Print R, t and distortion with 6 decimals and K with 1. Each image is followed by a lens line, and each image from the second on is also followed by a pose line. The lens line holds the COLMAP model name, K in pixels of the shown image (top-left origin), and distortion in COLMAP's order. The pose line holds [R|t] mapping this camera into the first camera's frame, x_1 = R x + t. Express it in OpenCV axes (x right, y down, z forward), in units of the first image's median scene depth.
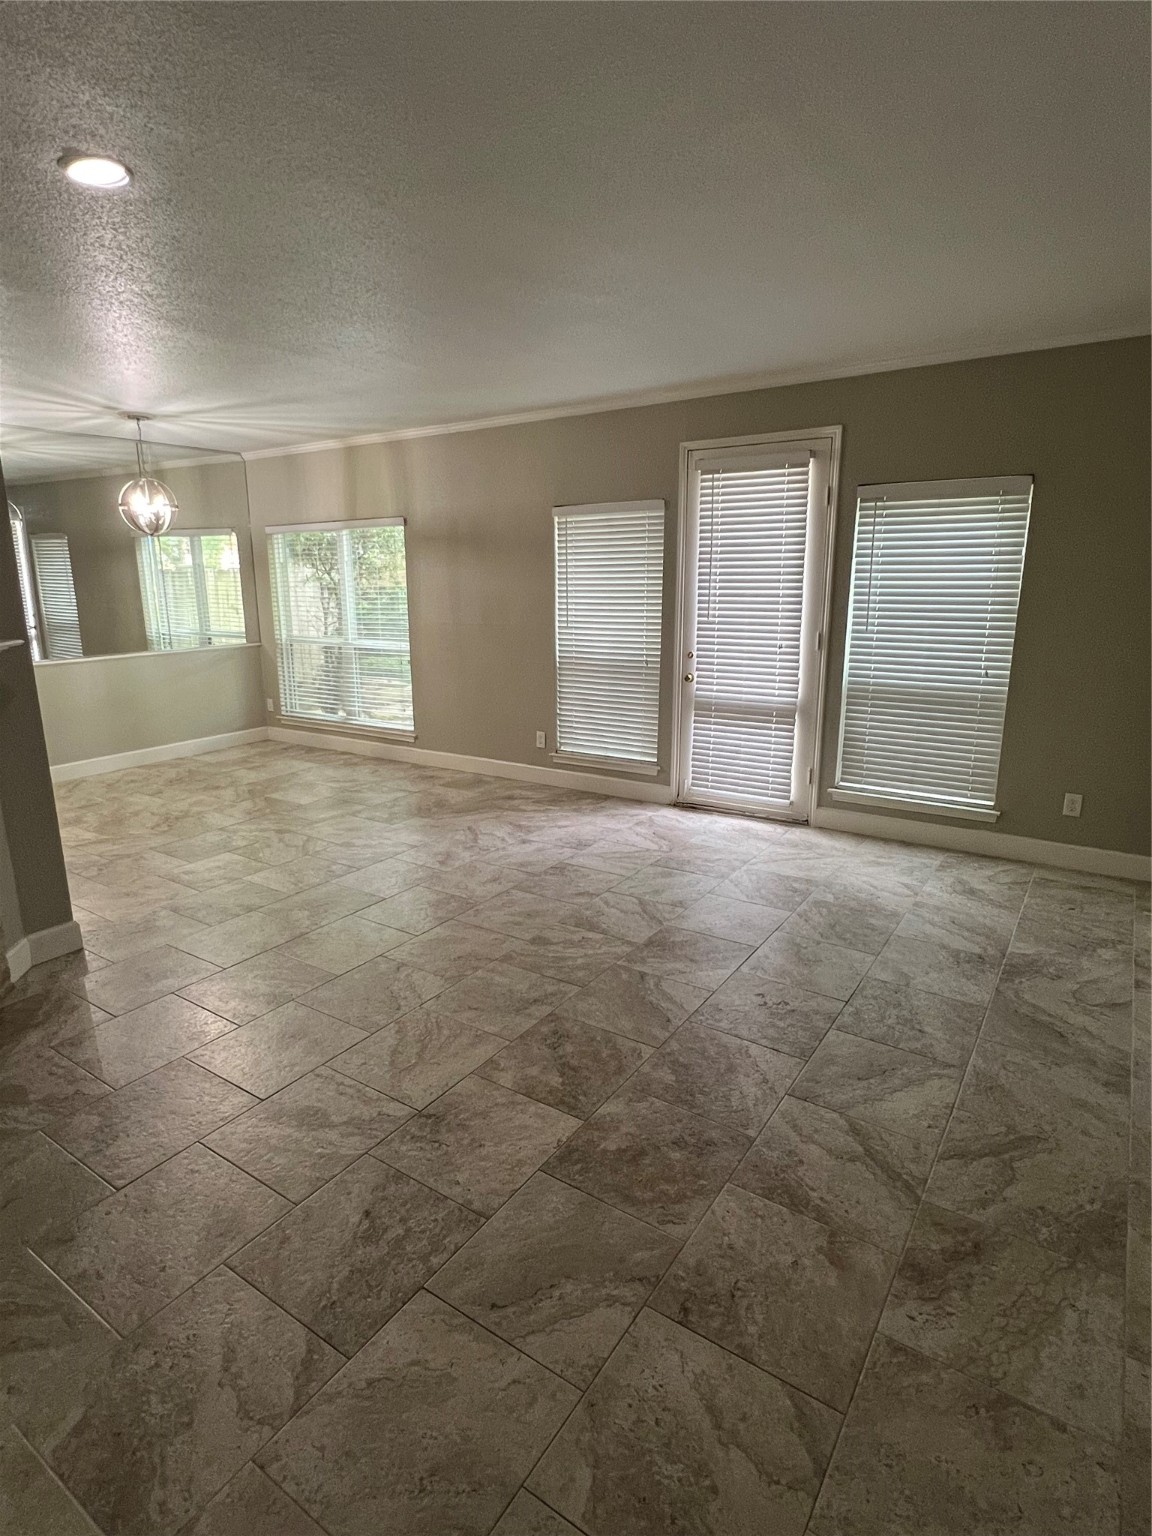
lens RADIAL K [[819.8, 0, 576.4], [0, 819.8, 764.6], [0, 0, 1]] dist [0.004451, 0.000123]
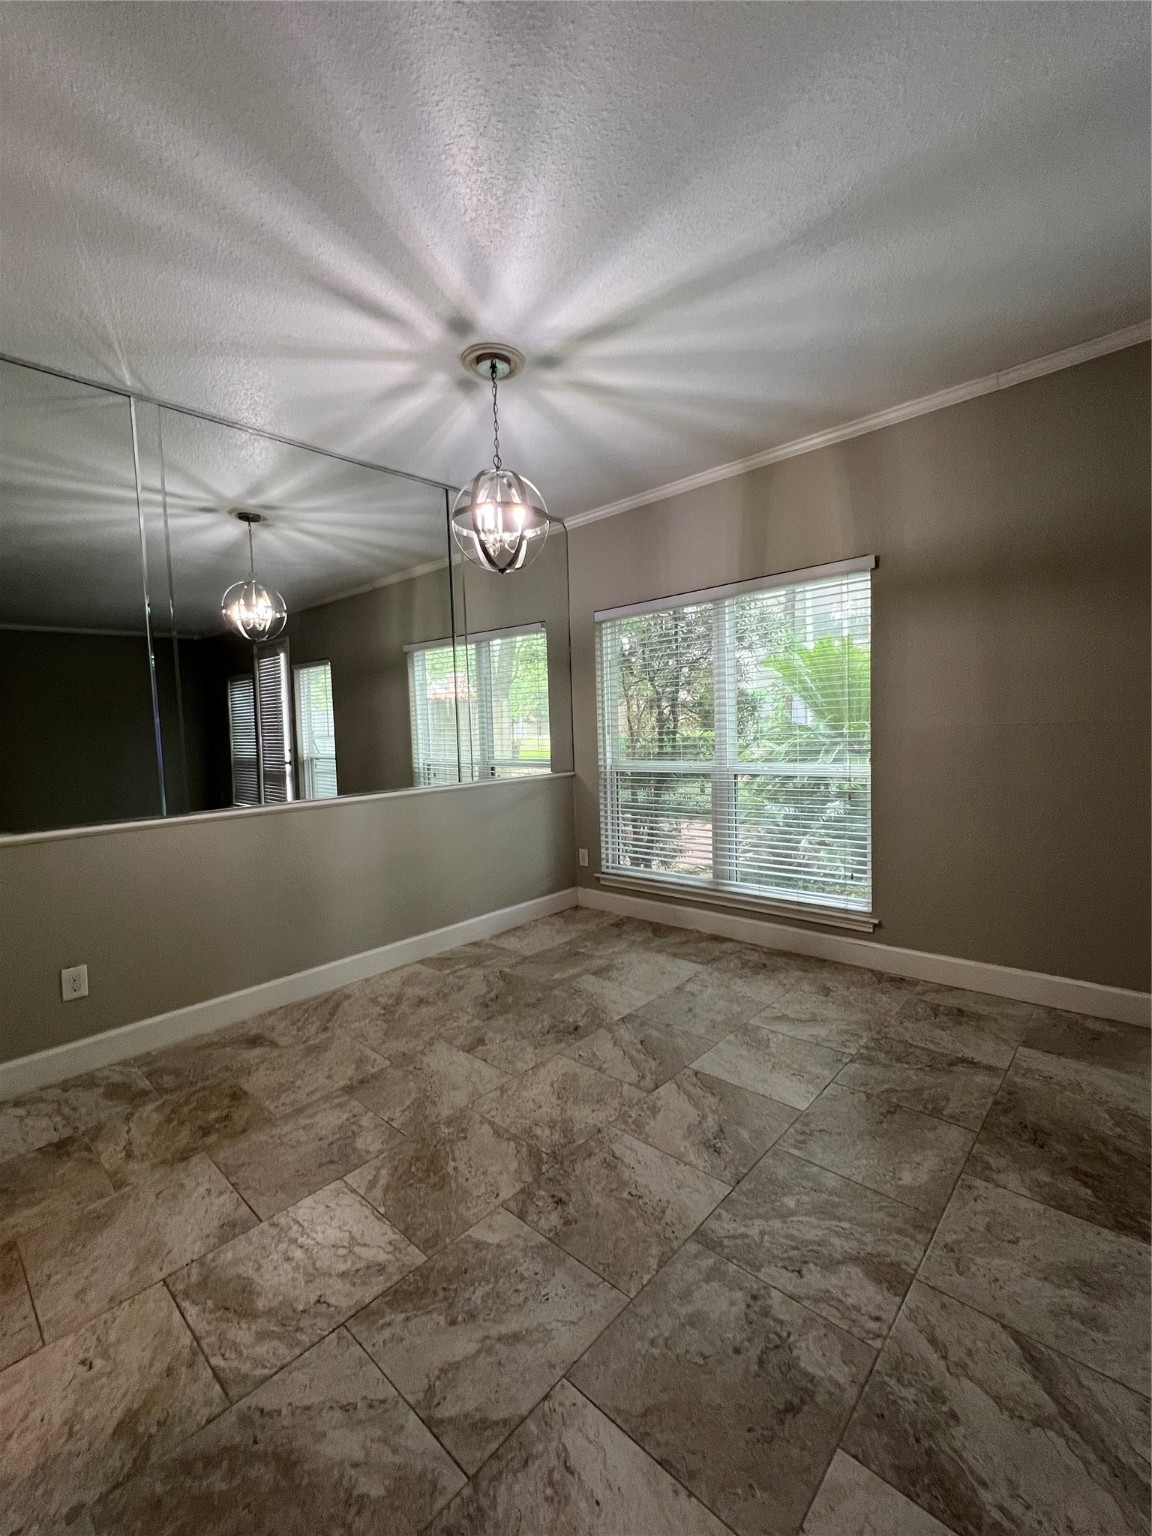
lens RADIAL K [[642.6, 0, 579.7], [0, 642.6, 772.1], [0, 0, 1]] dist [-0.003430, 0.000248]
pose [[0.988436, -0.016585, -0.150731, -0.395706], [-0.007391, 0.987551, -0.157124, -0.079394], [0.151460, 0.156421, 0.976008, 0.599012]]
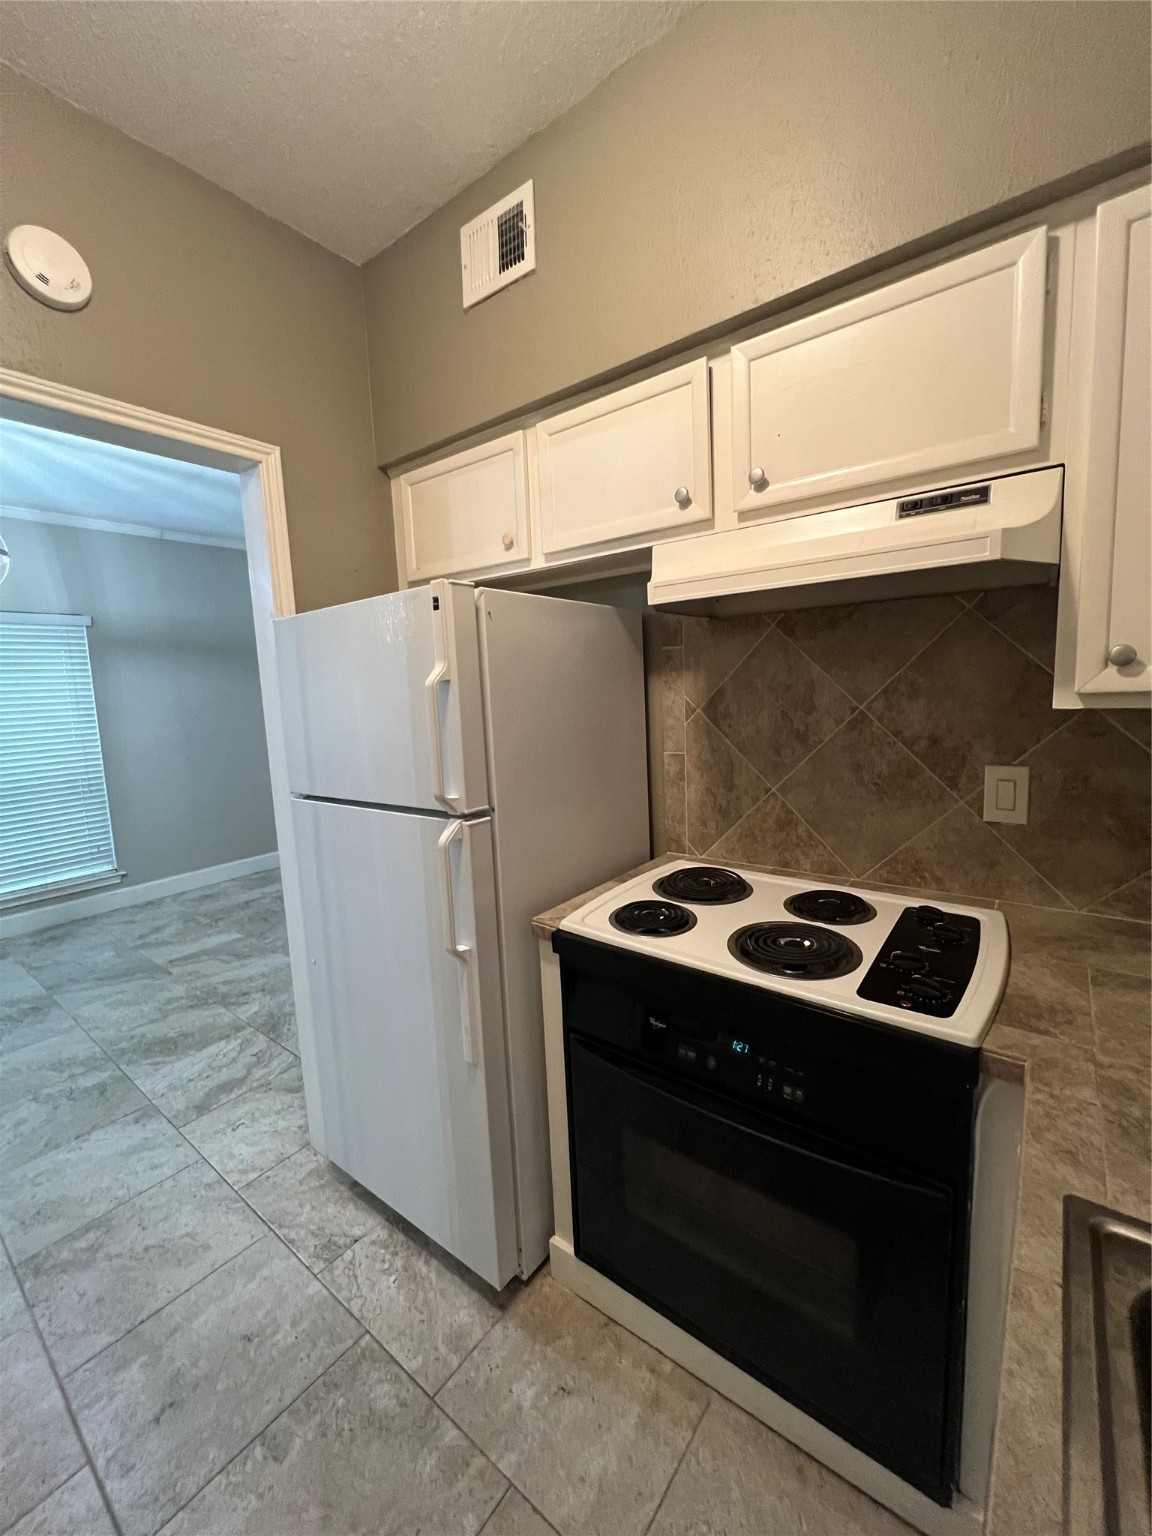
lens RADIAL K [[618.6, 0, 577.4], [0, 618.6, 764.2], [0, 0, 1]] dist [0.004216, 0.000079]
pose [[0.075274, -0.115115, 0.990496, -0.911790], [0.278723, 0.956151, 0.089941, -0.081300], [-0.957417, 0.269303, 0.104059, 0.550375]]
